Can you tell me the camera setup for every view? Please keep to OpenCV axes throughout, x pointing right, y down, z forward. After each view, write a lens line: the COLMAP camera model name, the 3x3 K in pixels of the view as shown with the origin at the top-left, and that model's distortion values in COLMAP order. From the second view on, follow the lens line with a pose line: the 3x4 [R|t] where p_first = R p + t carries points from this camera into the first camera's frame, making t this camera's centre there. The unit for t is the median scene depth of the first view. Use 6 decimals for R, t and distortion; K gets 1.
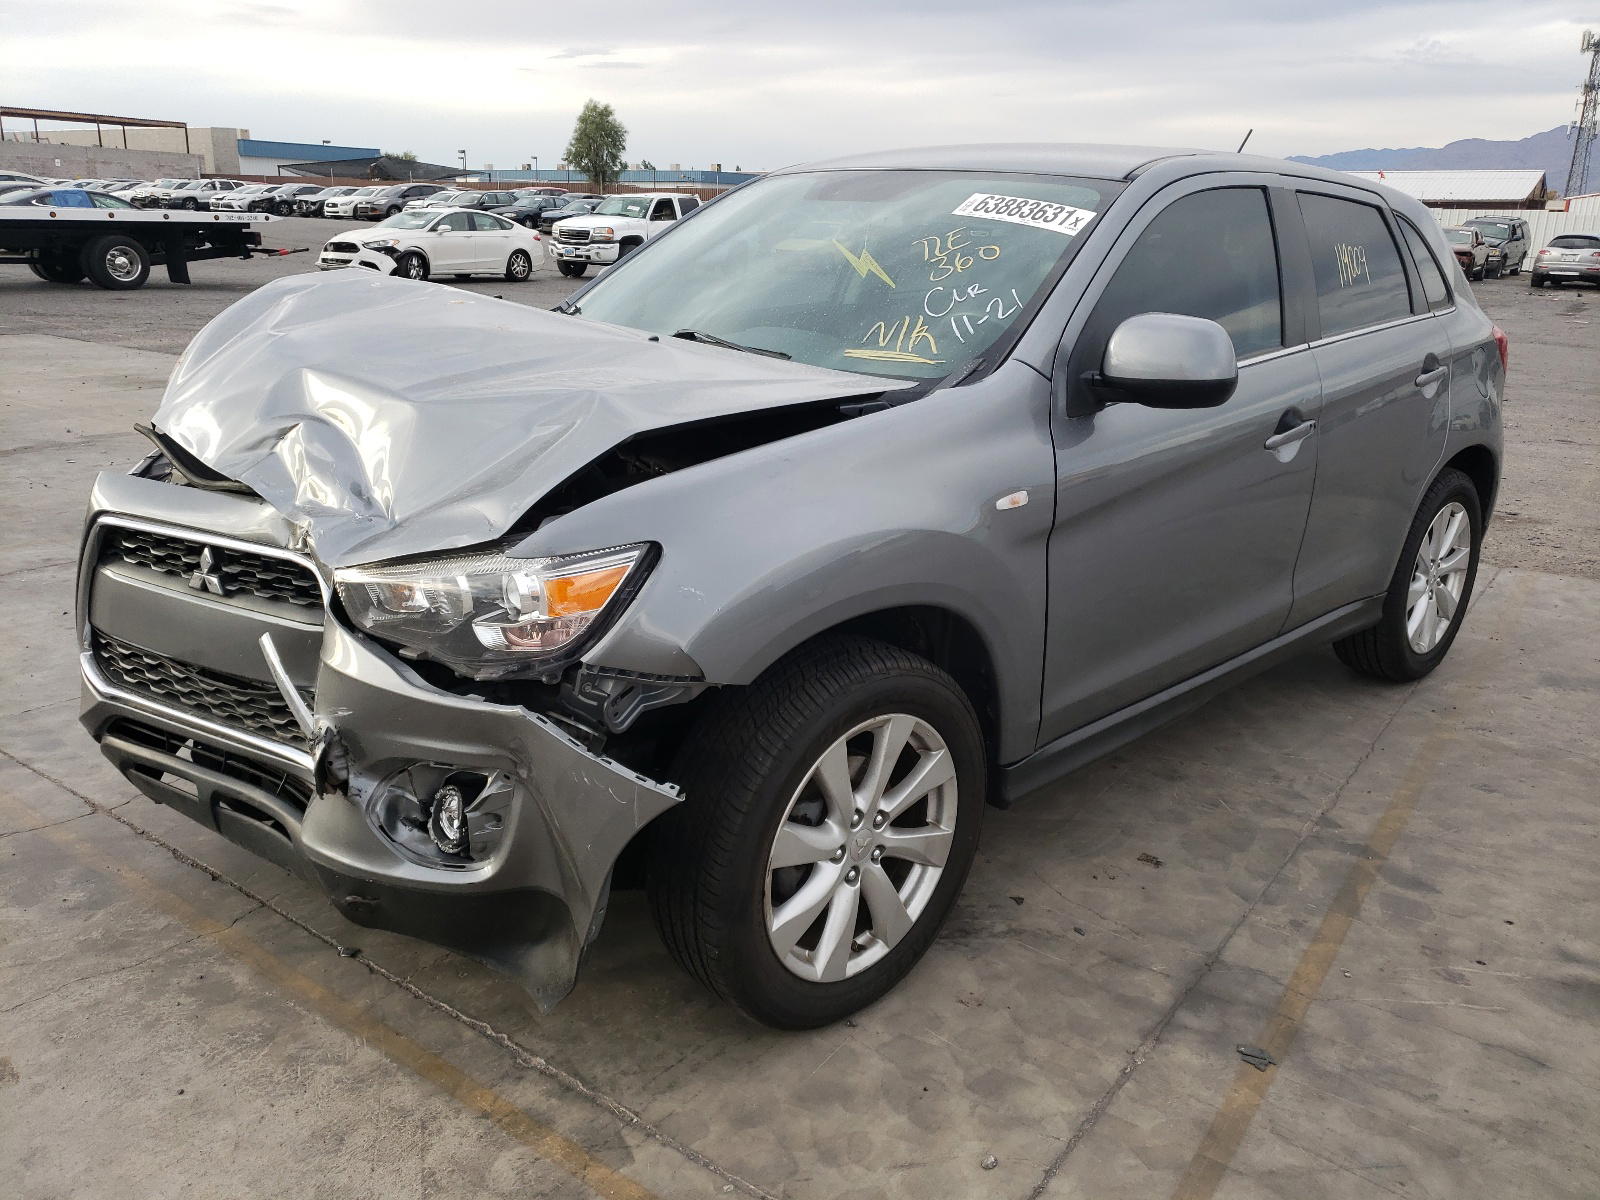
lens RADIAL K [[1494.2, 0, 808.3], [0, 1494.2, 600.8], [0, 0, 1]] dist [0.100185, 0.010474]
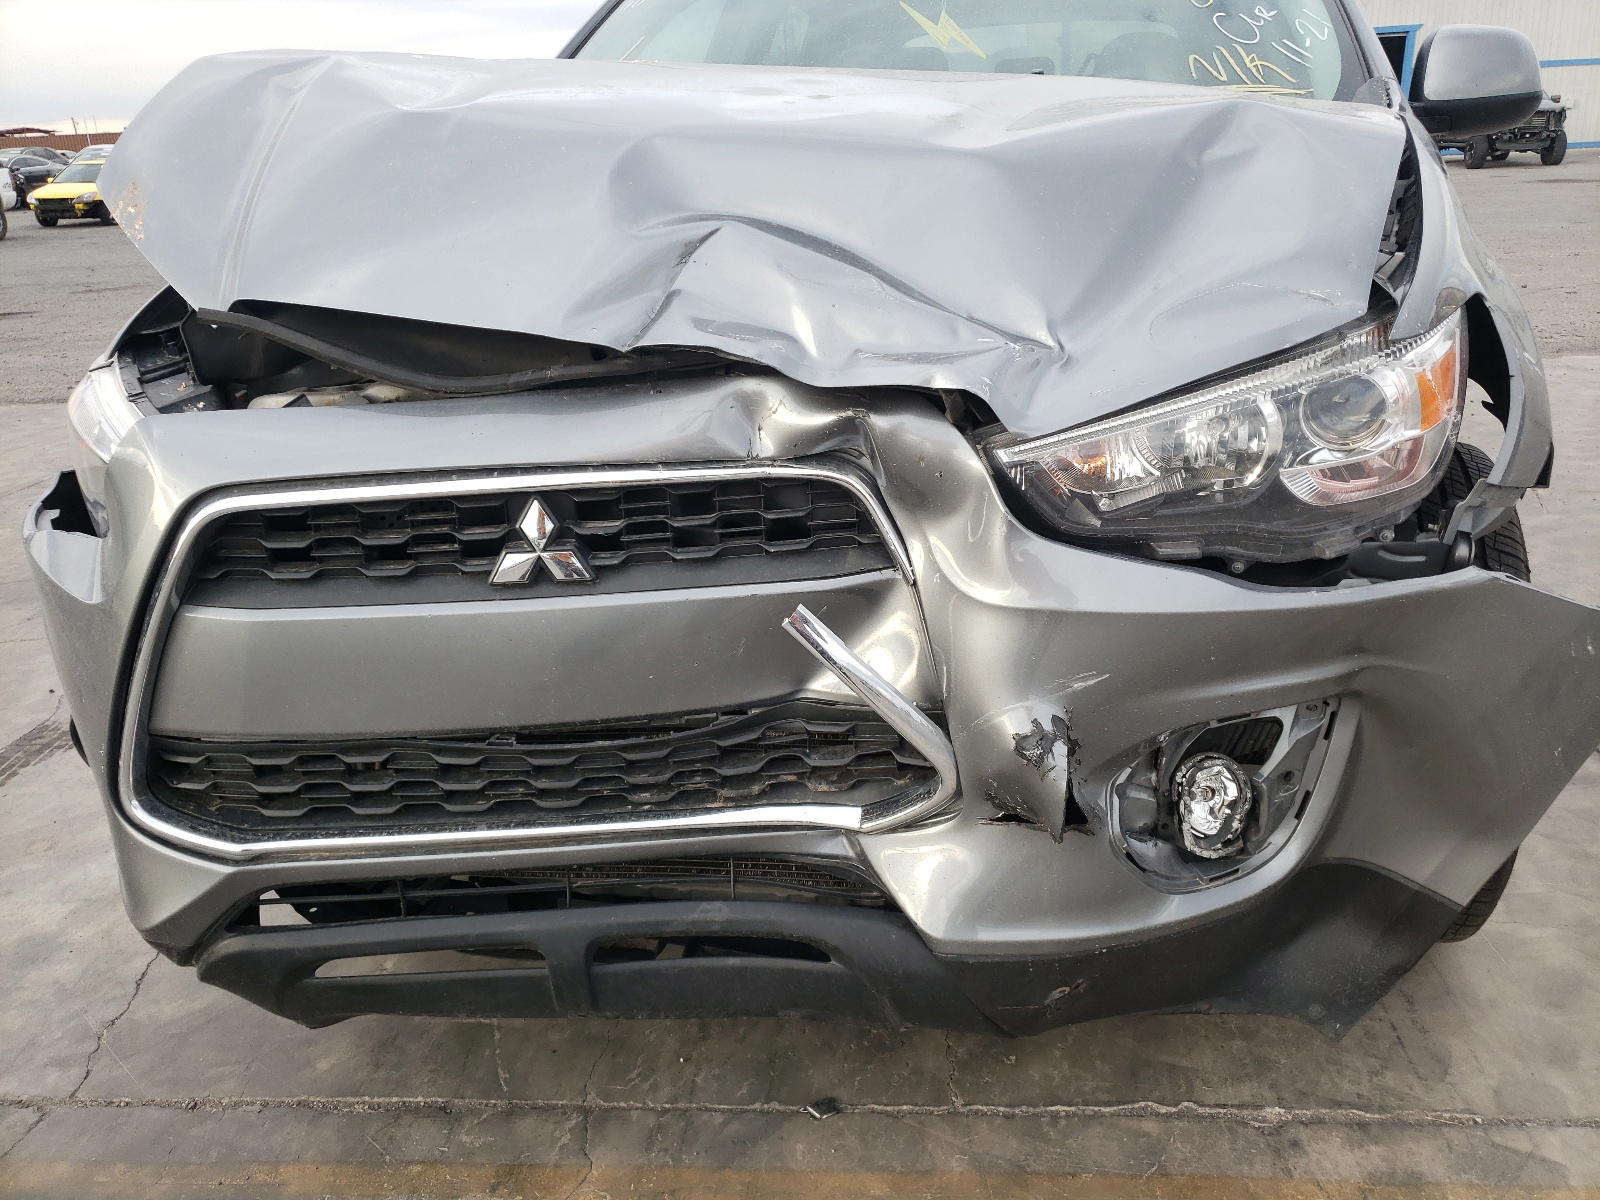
lens RADIAL K [[1494.2, 0, 808.3], [0, 1494.2, 600.8], [0, 0, 1]] dist [0.100185, 0.010474]
pose [[0.771674, -0.251468, 0.584194, -0.667267], [0.211618, 0.967700, 0.137018, -0.054630], [-0.599780, 0.017892, 0.799965, 0.561564]]
